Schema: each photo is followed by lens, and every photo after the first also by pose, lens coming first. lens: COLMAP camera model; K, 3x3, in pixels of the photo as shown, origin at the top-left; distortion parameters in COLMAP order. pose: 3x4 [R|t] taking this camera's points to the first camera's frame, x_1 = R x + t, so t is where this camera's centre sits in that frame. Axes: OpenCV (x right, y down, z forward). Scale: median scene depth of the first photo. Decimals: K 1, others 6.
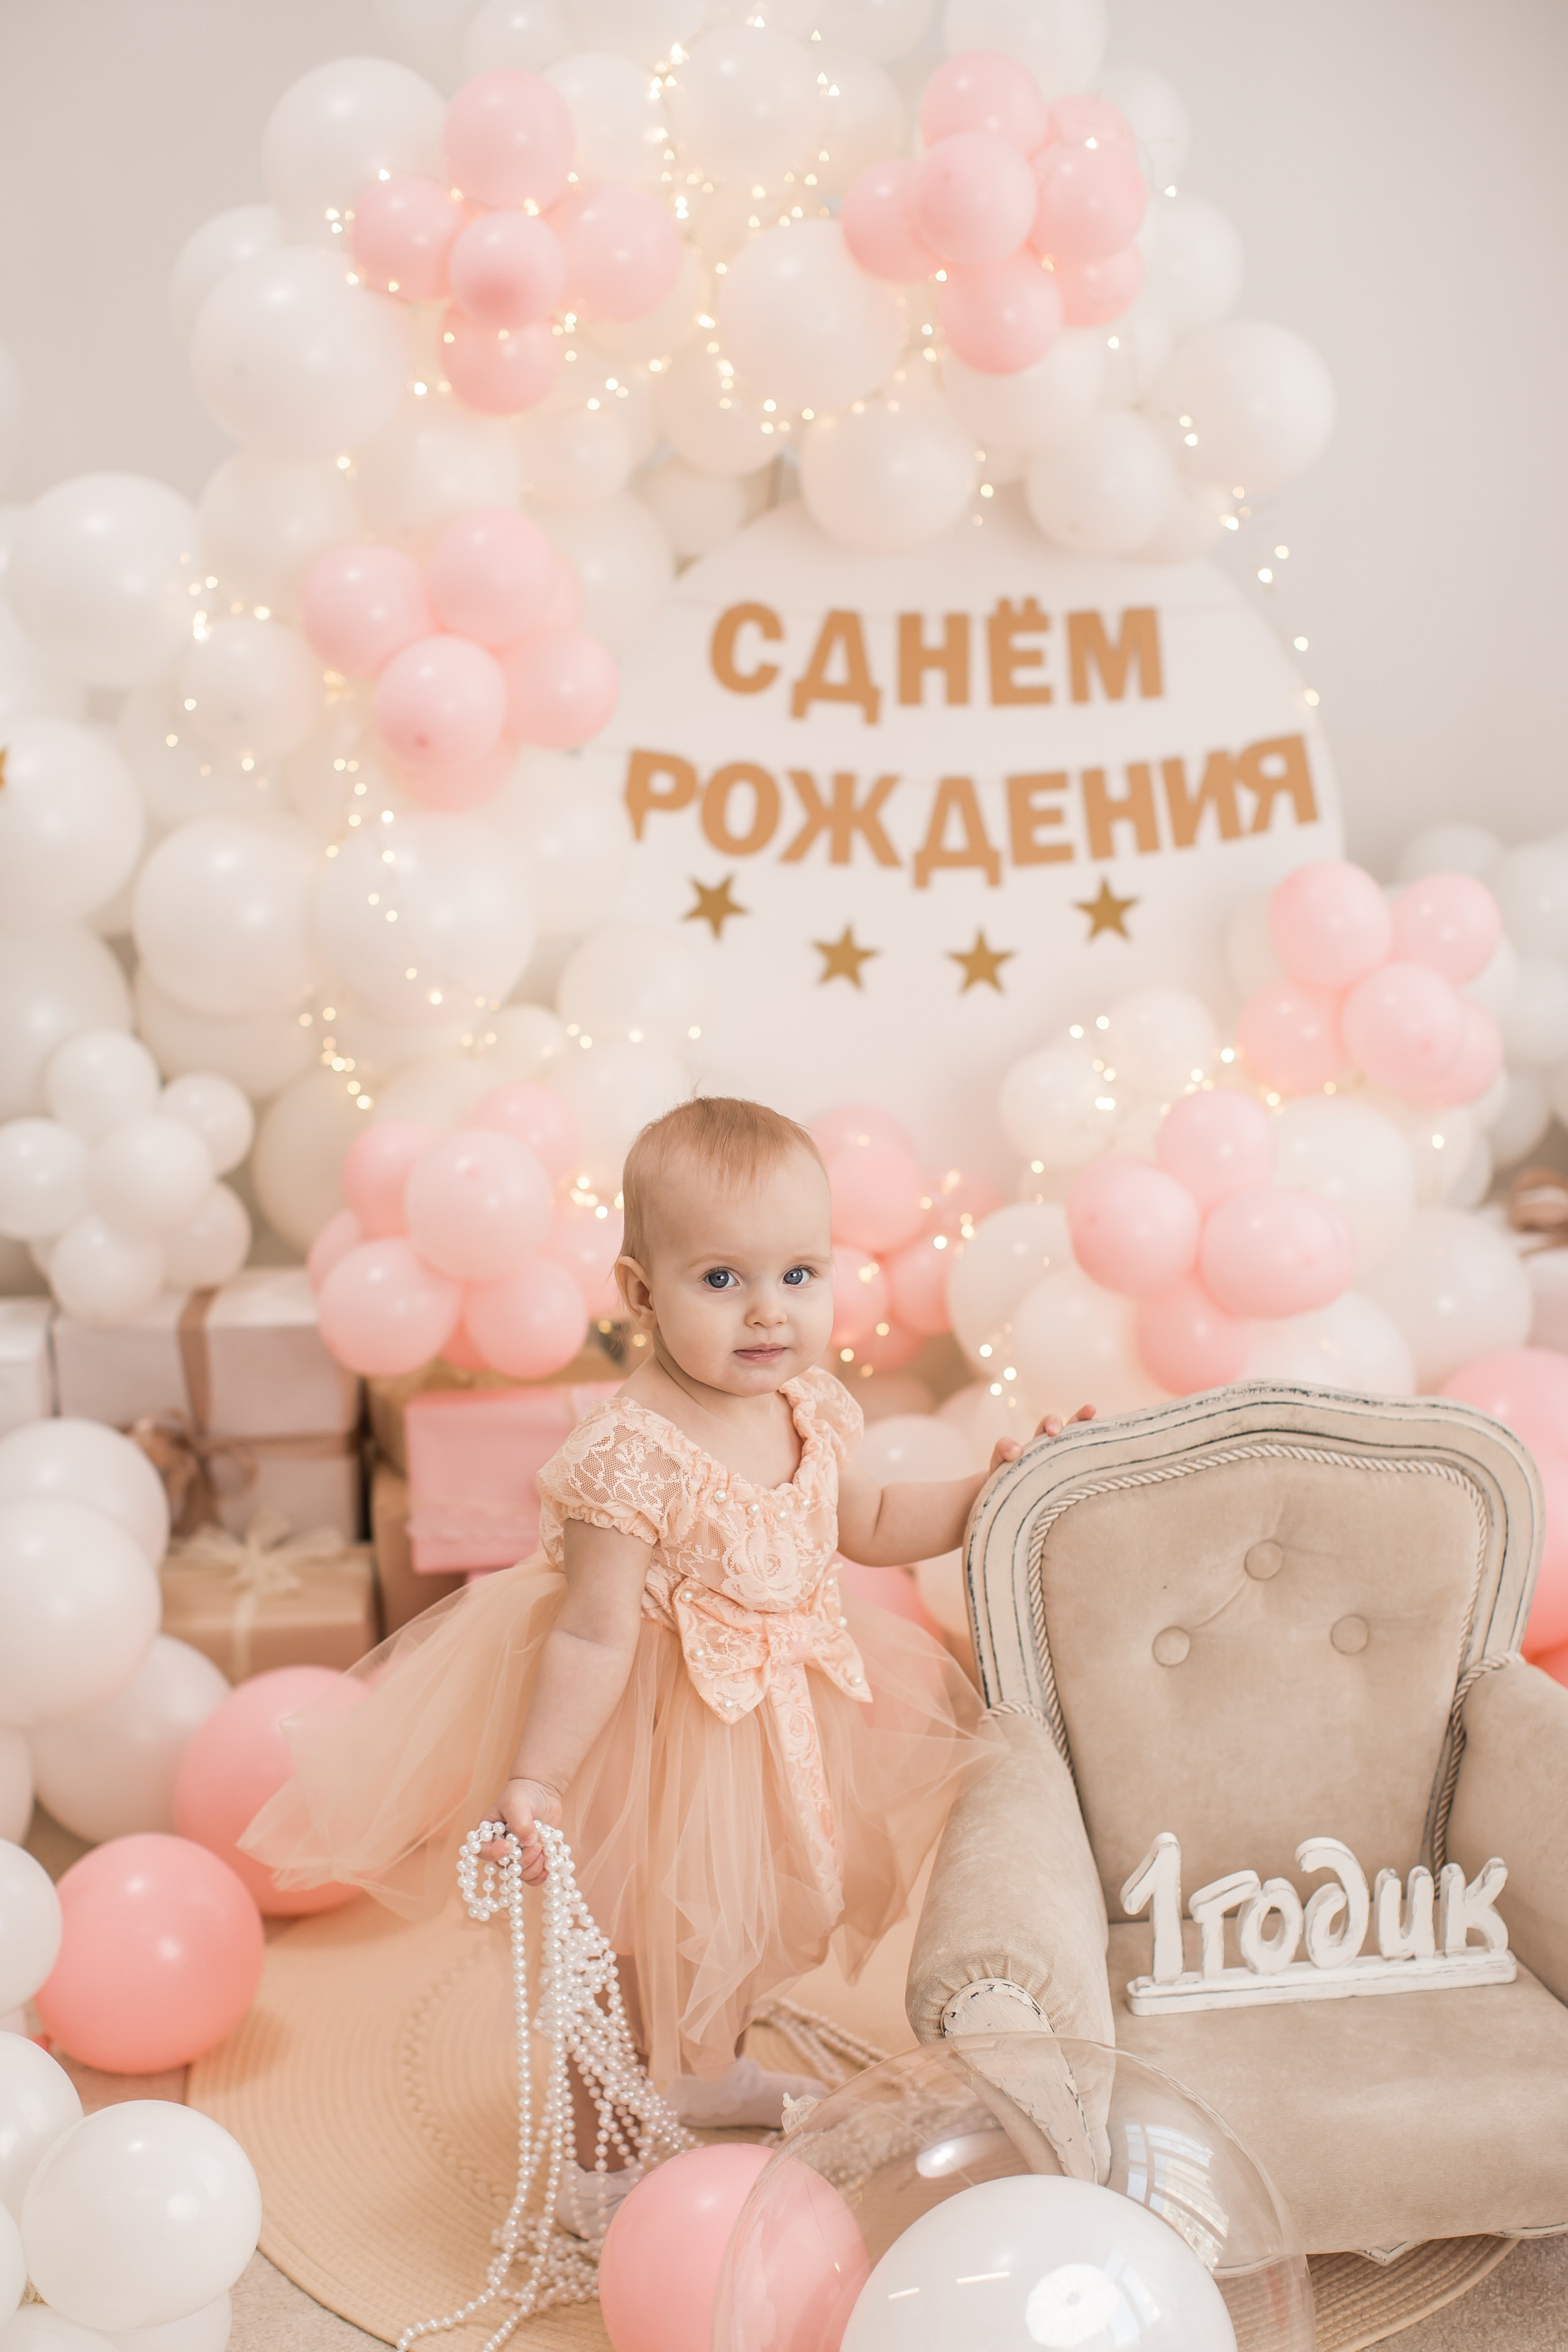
lens RADIAL K [[3814.8, 0, 791.0], [0, 3814.8, 1309.7], [0, 0, 1]] dist [-0.183570, 0.229838]
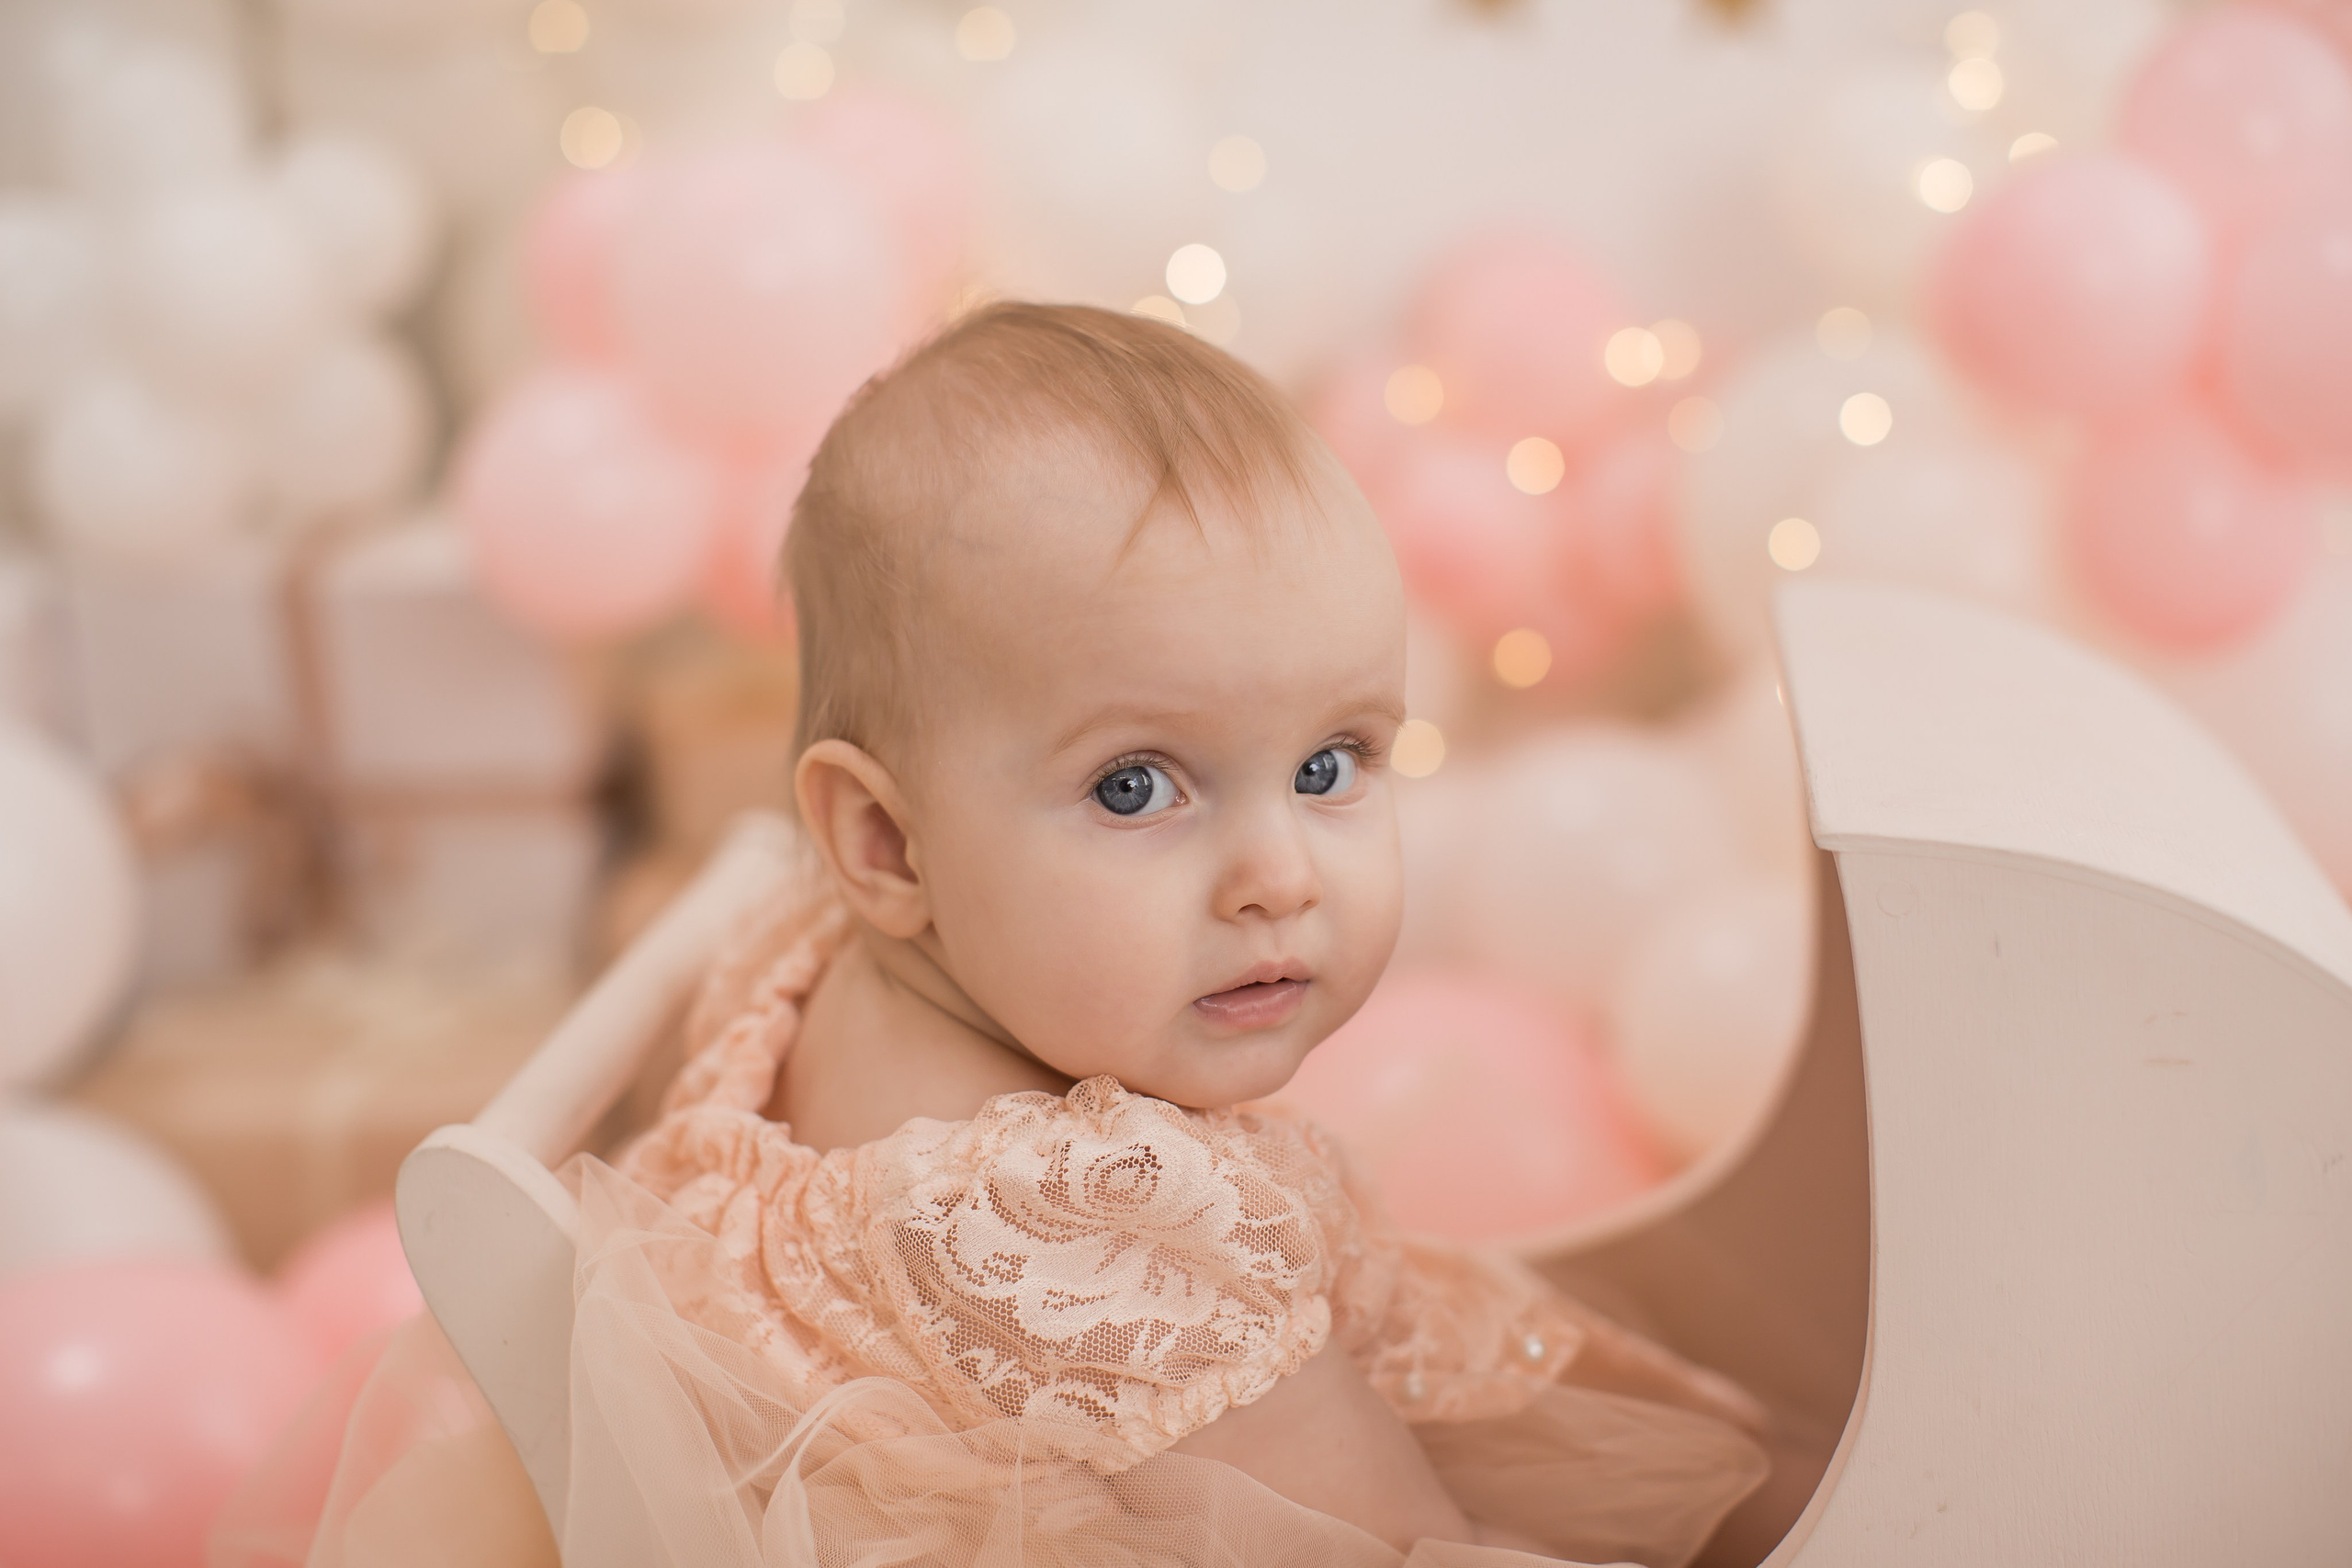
lens RADIAL K [[3626.6, 0, 1176.0], [0, 3626.6, 784.0], [0, 0, 1]] dist [-0.188354, 0.347080]
pose [[0.996224, 0.009561, -0.086291, 0.014867], [-0.014514, 0.998271, -0.056954, 0.059547], [0.085597, 0.057991, 0.994641, 0.472181]]
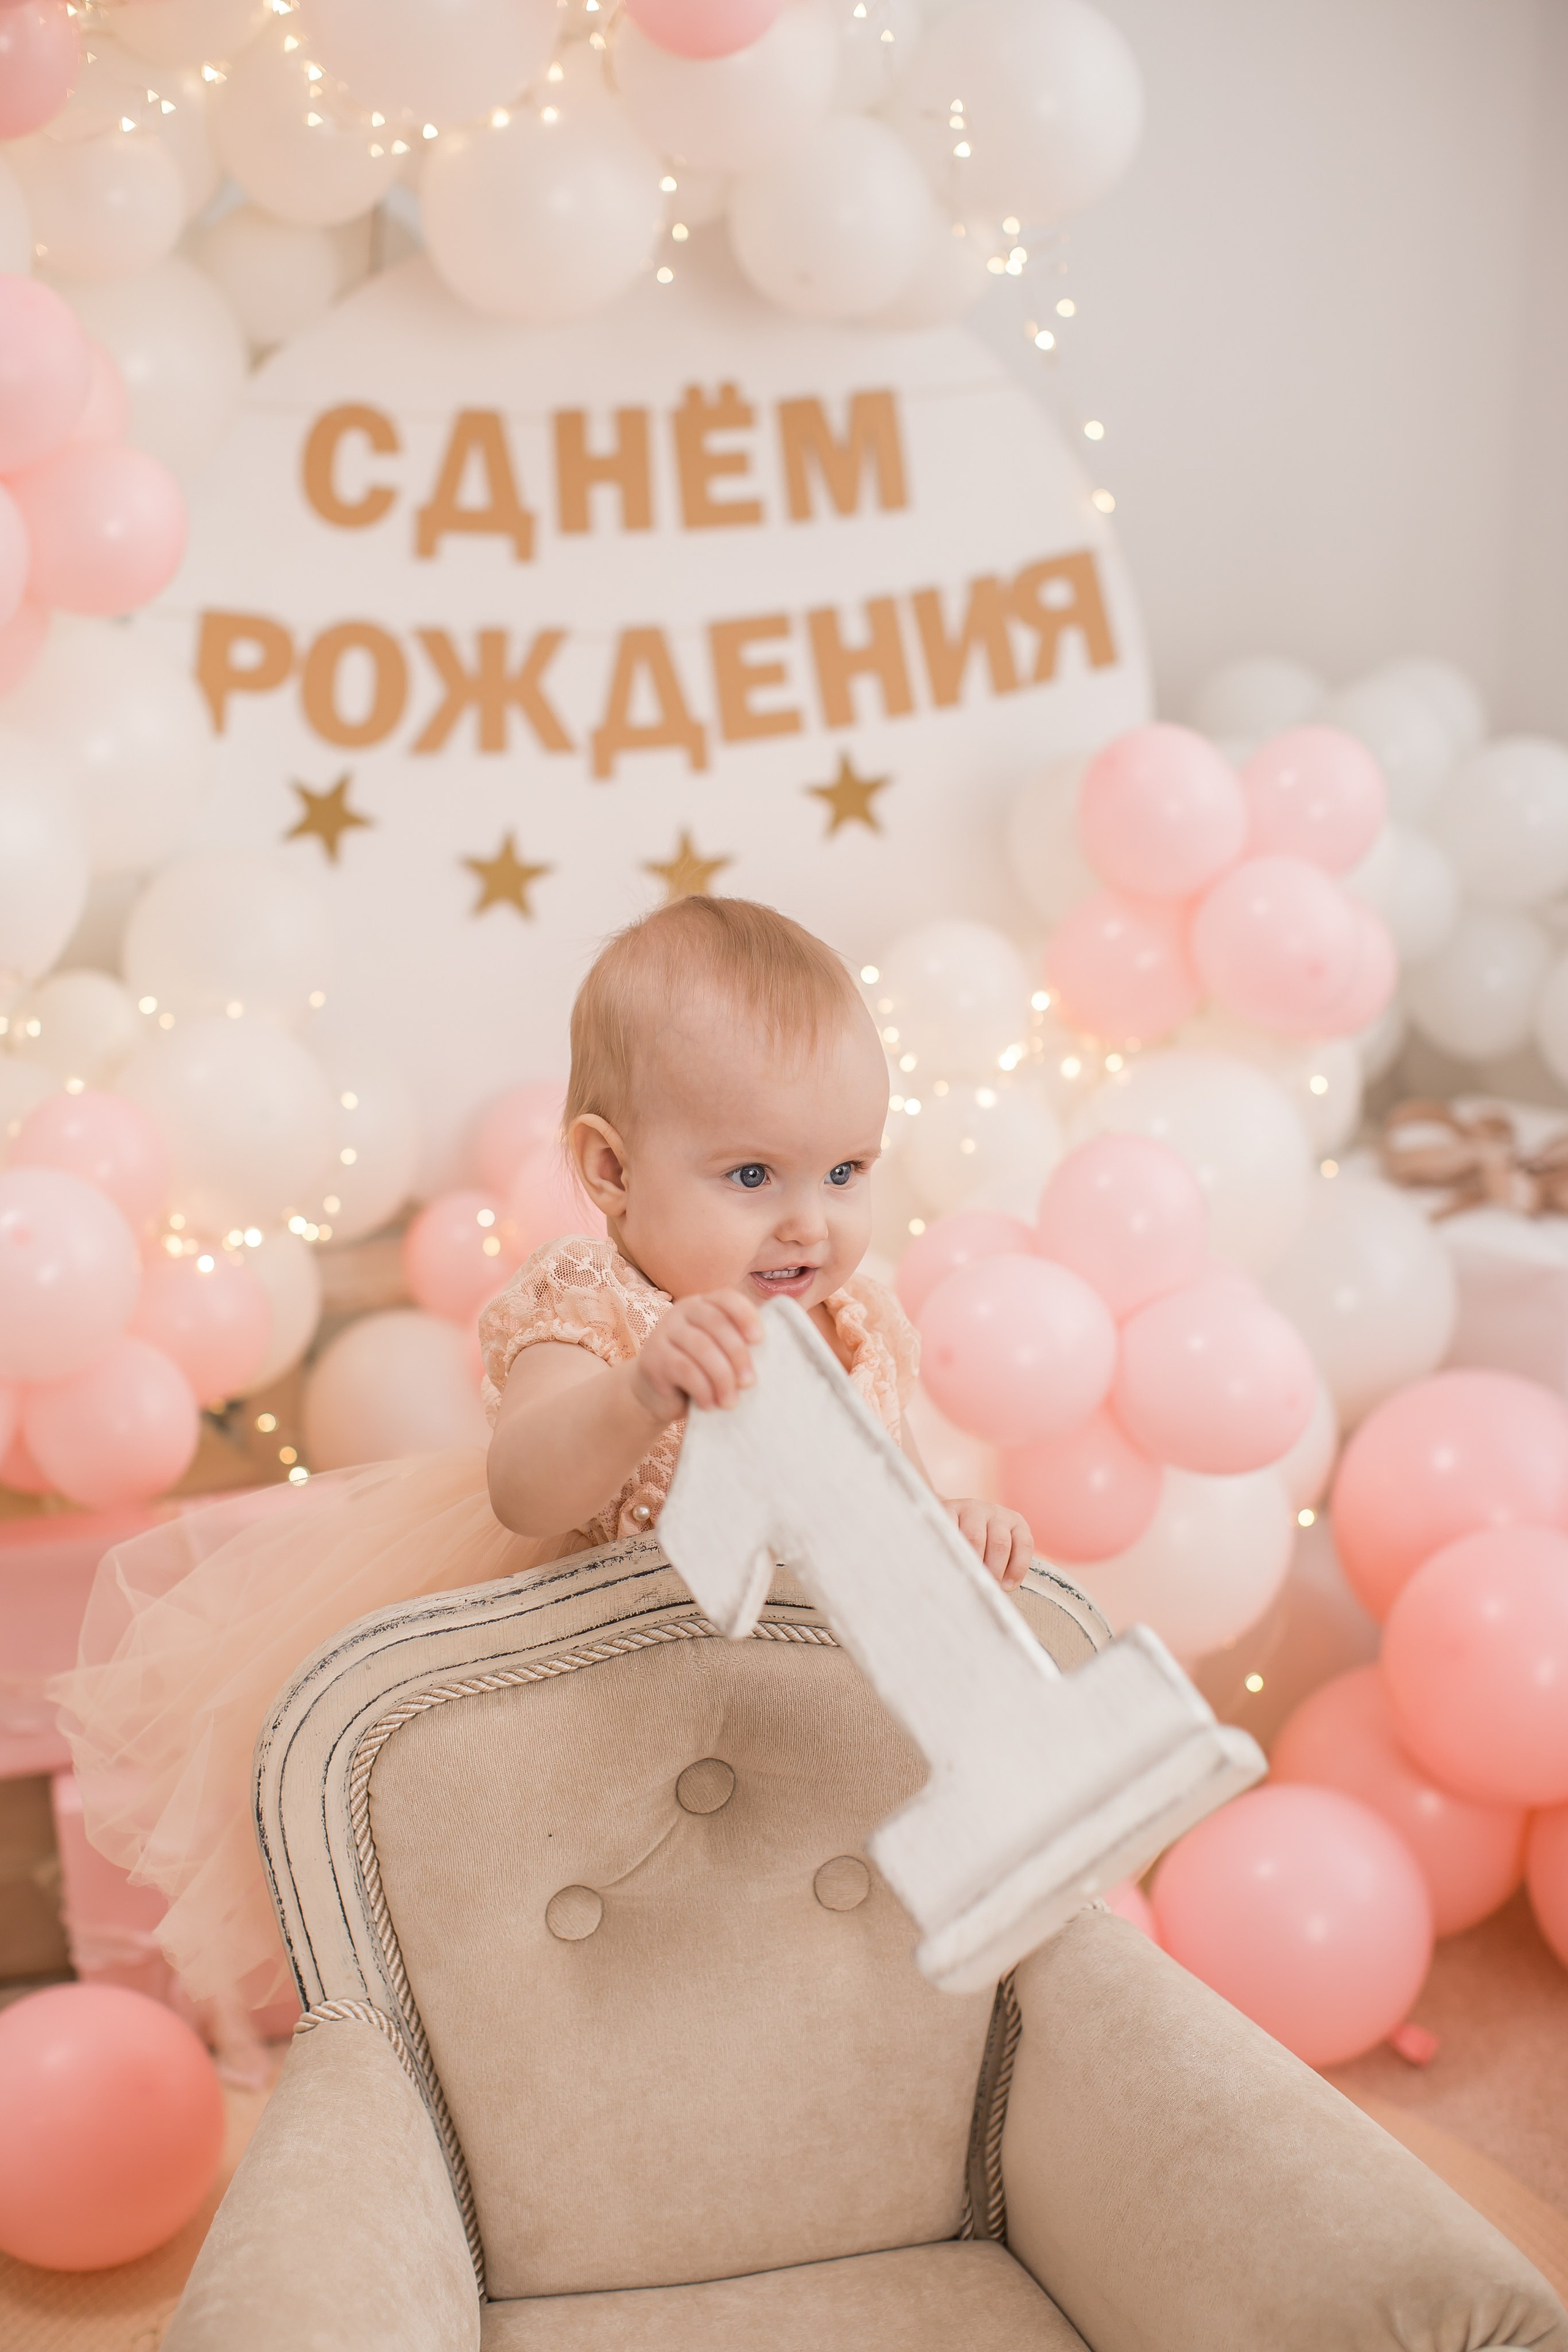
lens RADIAL K [[3627.0, 0, 782.4], [0, 3627.0, 1211.4], [0, 0, 1]] dist [-0.188354, 0.347080]
pose [[0.990134, -0.062947, 0.125191, -0.025065], [0.059847, 0.997804, 0.028377, -0.044513], [-0.126702, -0.020605, 0.991727, 0.293471]]
